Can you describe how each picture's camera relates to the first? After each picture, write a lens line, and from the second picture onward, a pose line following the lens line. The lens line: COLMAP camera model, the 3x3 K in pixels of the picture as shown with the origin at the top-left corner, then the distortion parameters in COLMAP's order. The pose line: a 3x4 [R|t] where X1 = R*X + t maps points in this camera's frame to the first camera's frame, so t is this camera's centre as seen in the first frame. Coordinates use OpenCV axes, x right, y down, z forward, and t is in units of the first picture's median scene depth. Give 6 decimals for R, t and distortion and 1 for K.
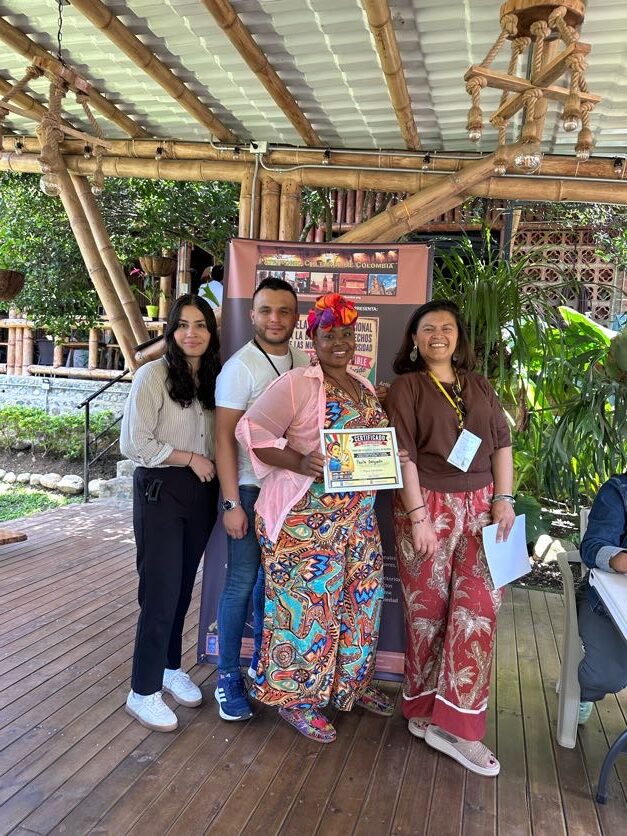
lens RADIAL K [[599.0, 0, 313.5], [0, 599.0, 418.0], [0, 0, 1]] dist [0.003721, -0.003305]
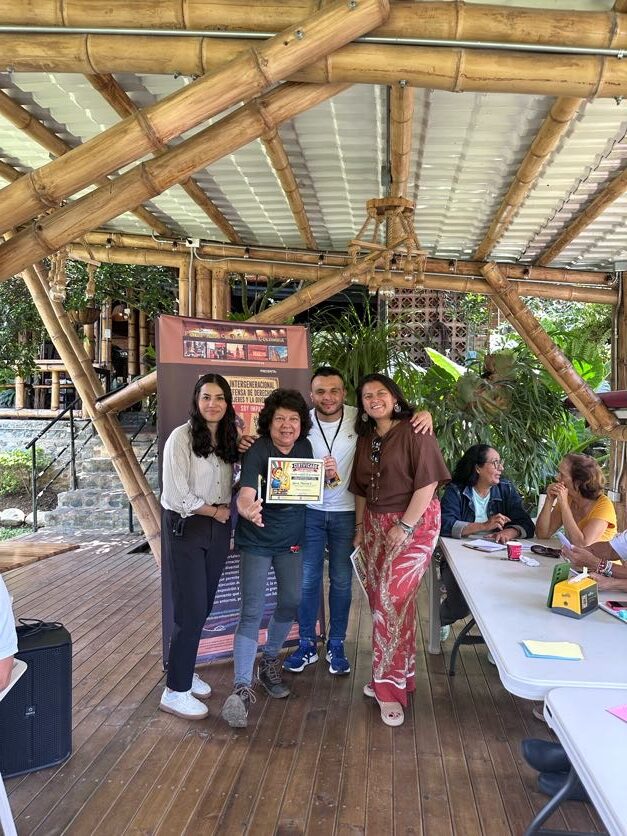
lens RADIAL K [[542.9, 0, 313.5], [0, 542.9, 418.0], [0, 0, 1]] dist [-0.001760, -0.000016]
pose [[0.984904, -0.046625, 0.166704, -0.048120], [0.052920, 0.998036, -0.033518, -0.019313], [-0.164814, 0.041834, 0.985437, -0.187593]]
